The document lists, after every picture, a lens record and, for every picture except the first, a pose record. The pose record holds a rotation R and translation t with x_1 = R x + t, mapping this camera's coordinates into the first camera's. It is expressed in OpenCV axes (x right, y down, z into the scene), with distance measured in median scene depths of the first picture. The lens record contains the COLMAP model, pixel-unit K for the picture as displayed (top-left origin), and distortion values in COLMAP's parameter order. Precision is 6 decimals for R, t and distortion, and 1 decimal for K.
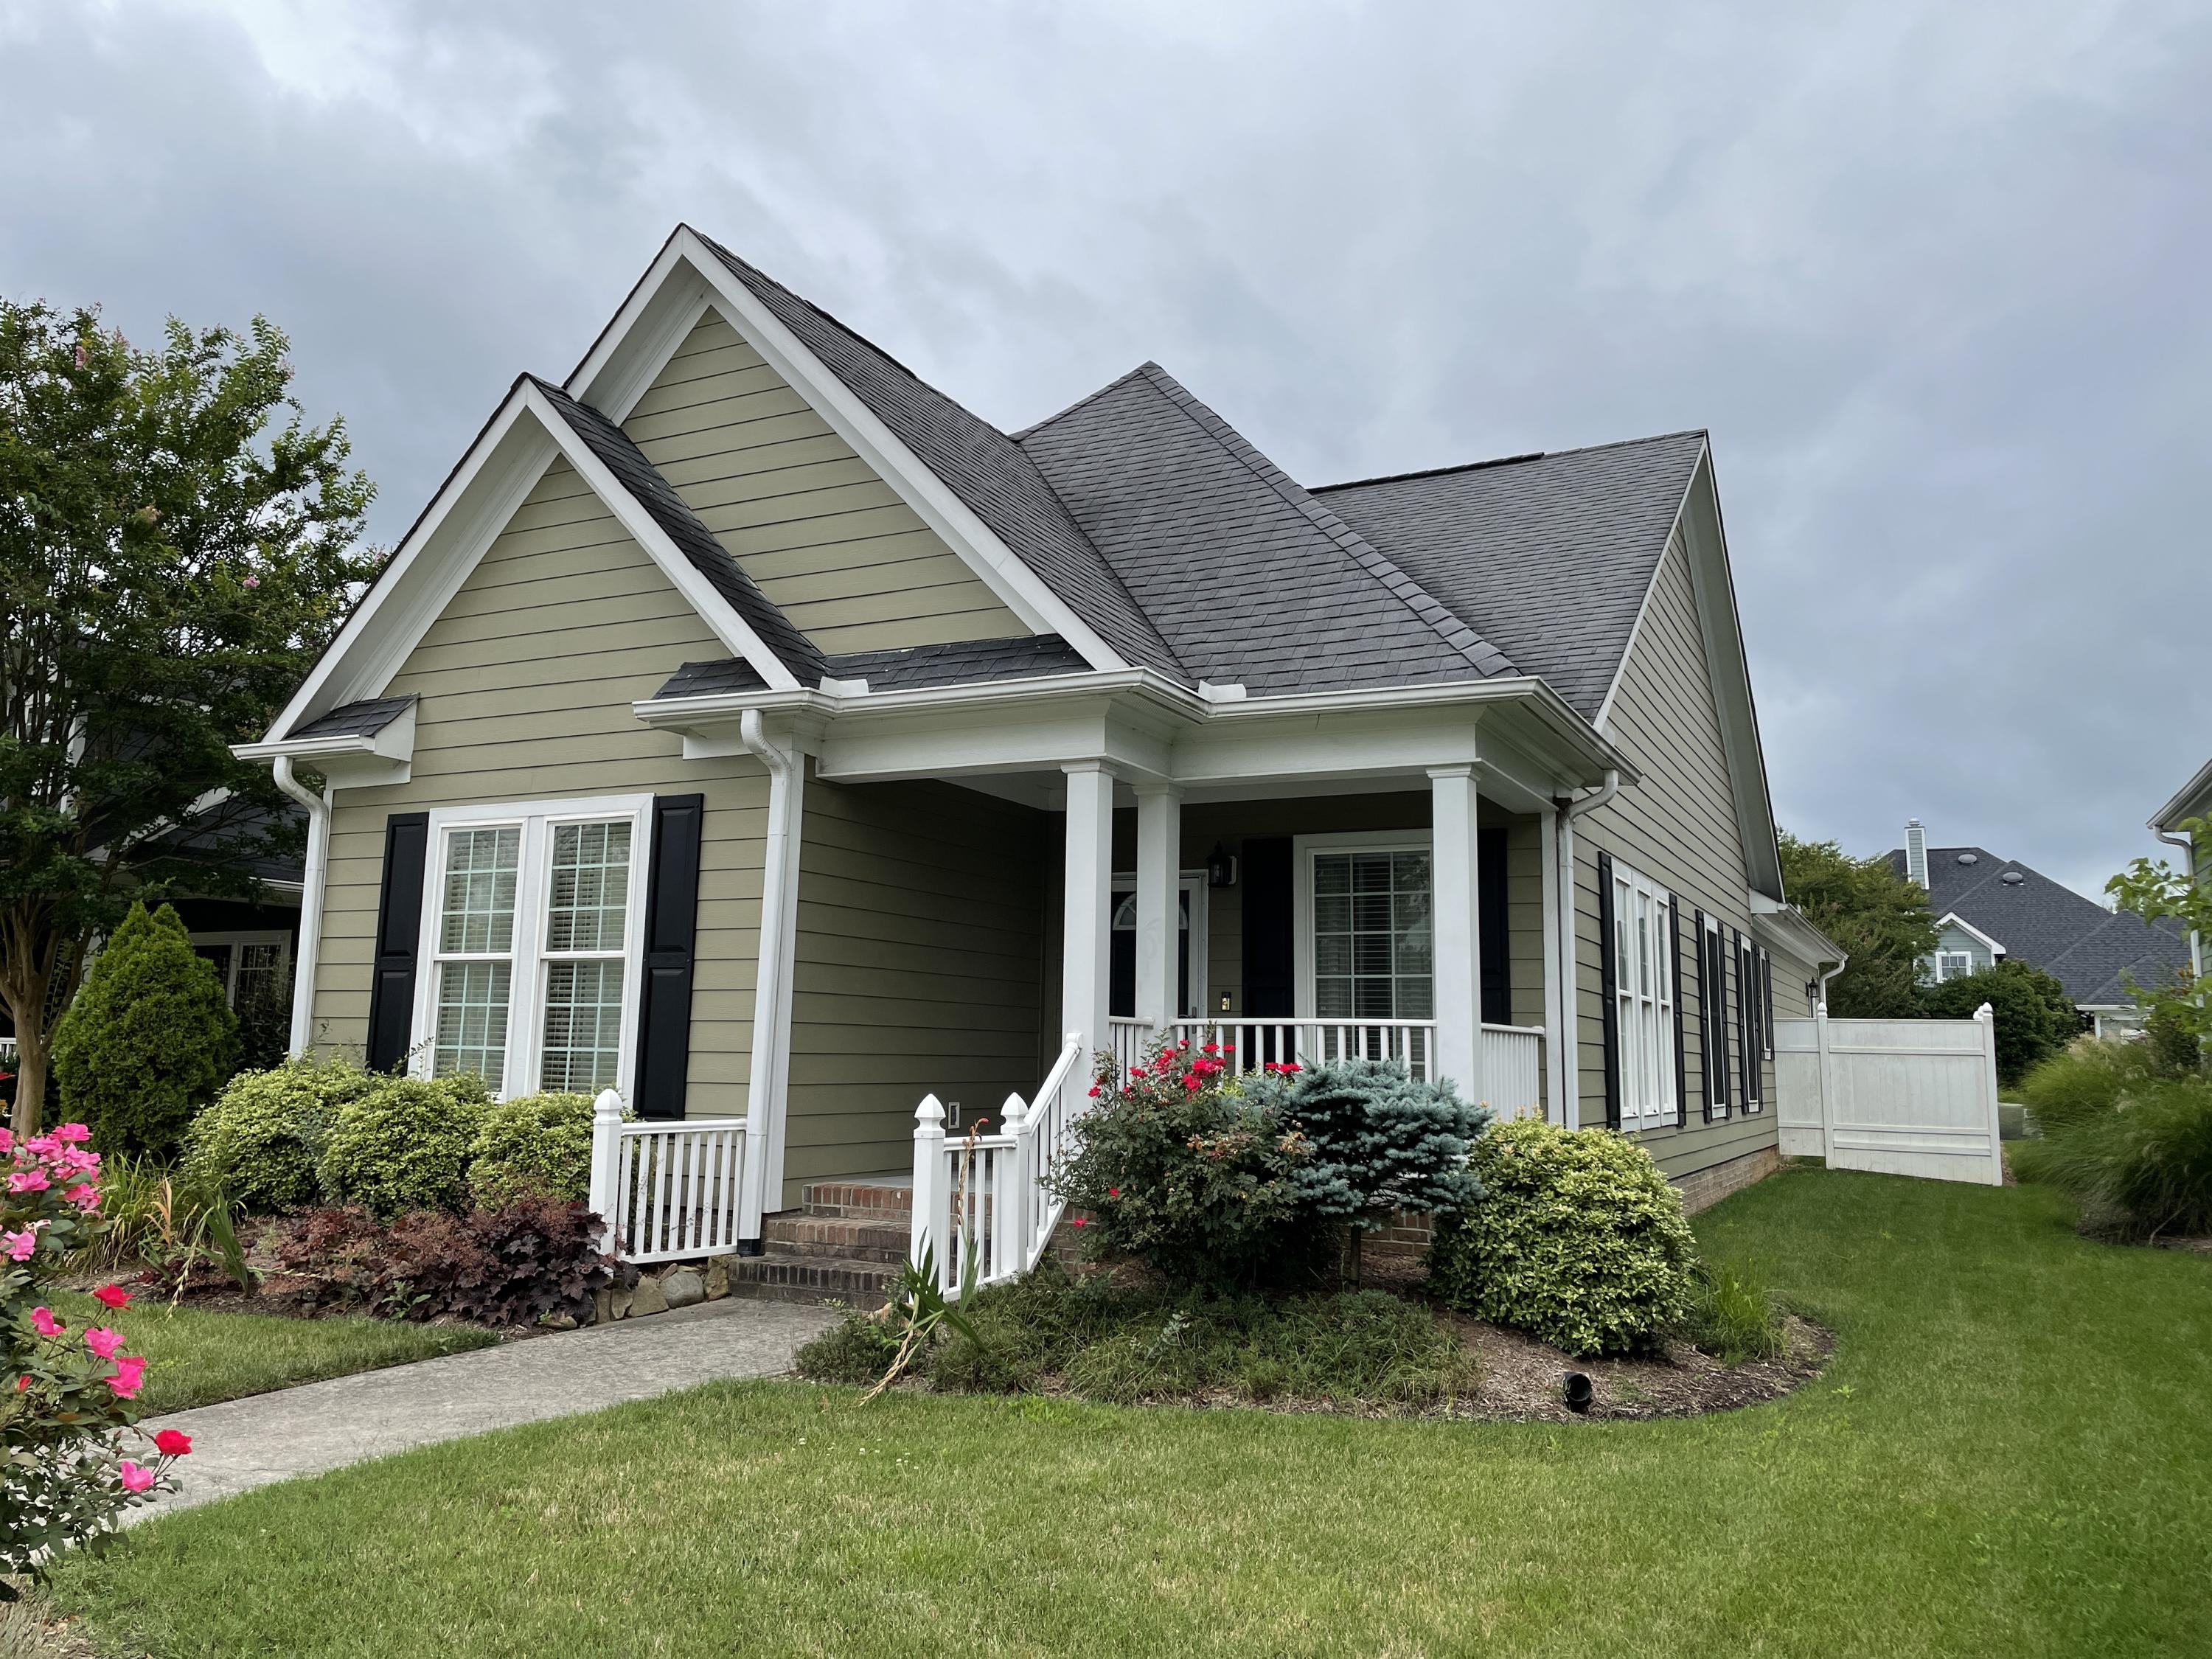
lens RADIAL K [[1662.1, 0, 1088.3], [0, 1662.1, 793.7], [0, 0, 1]] dist [0.007323, -0.001588]
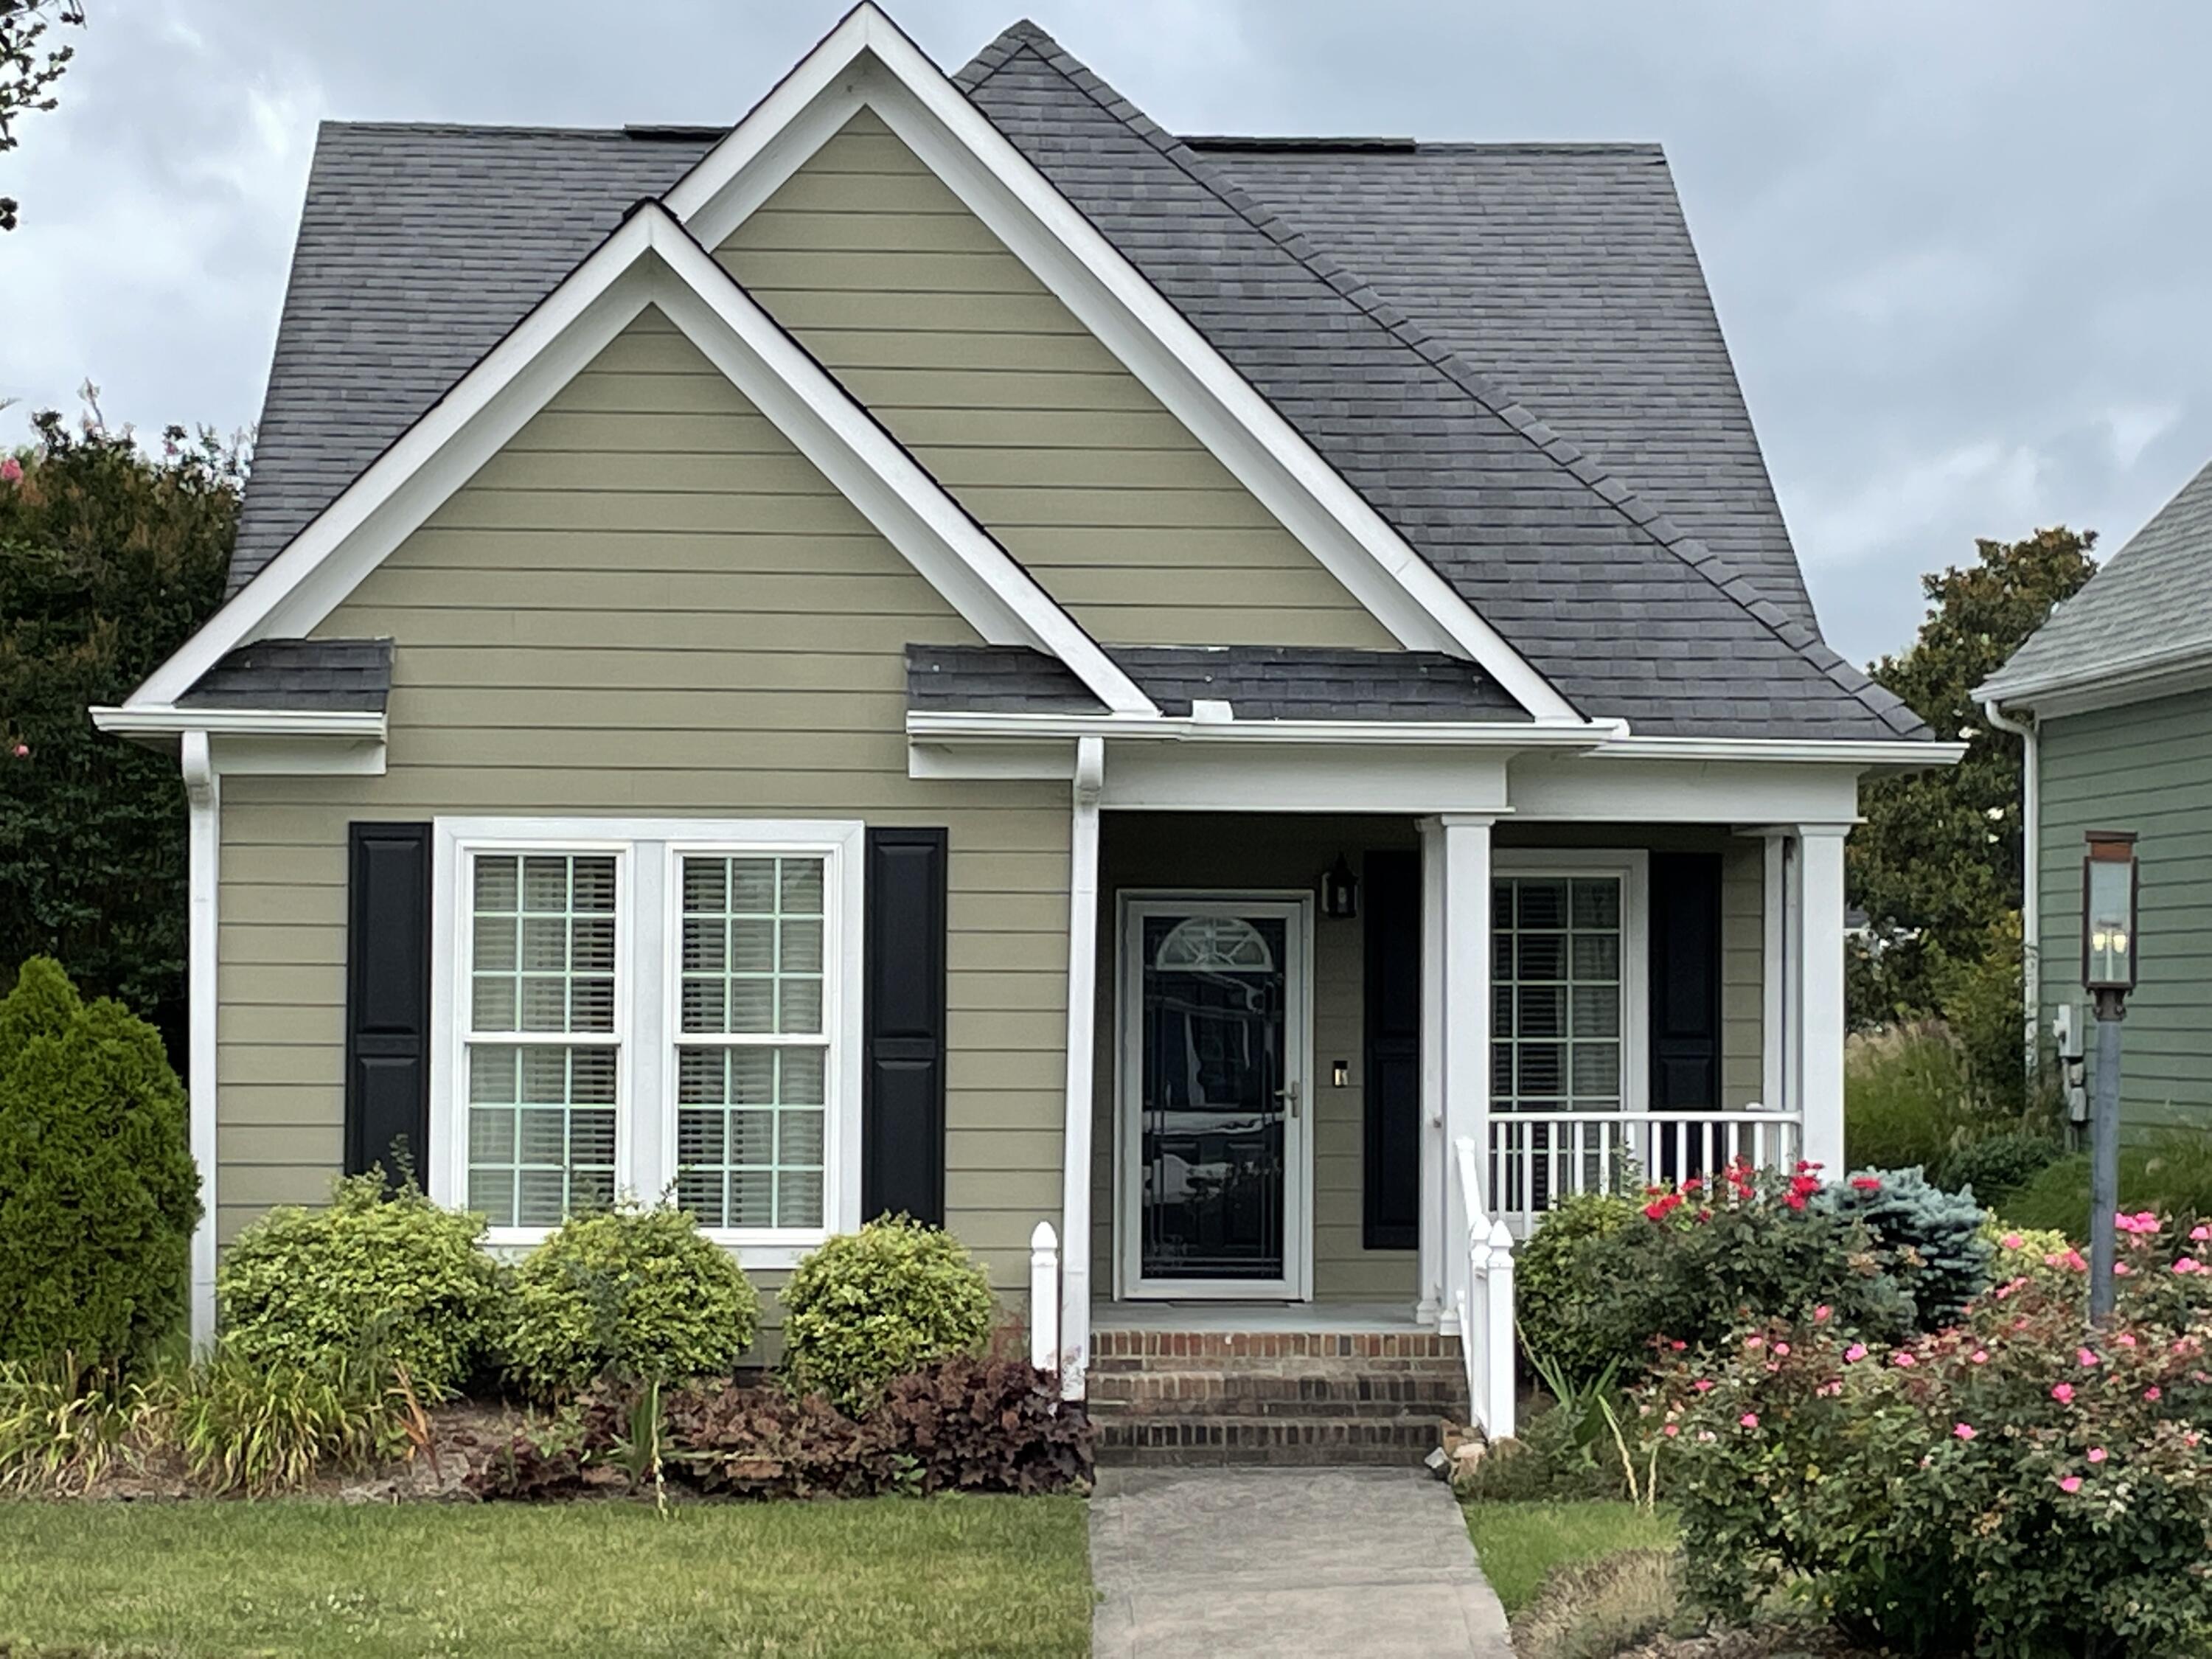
lens RADIAL K [[5159.5, 0, 1106.0], [0, 5159.5, 829.5], [0, 0, 1]] dist [-0.029800, 0.026224]
pose [[0.867024, 0.008173, 0.498200, -1.290144], [-0.069226, 0.992144, 0.104199, -0.238998], [-0.493435, -0.124831, 0.860778, -1.002506]]
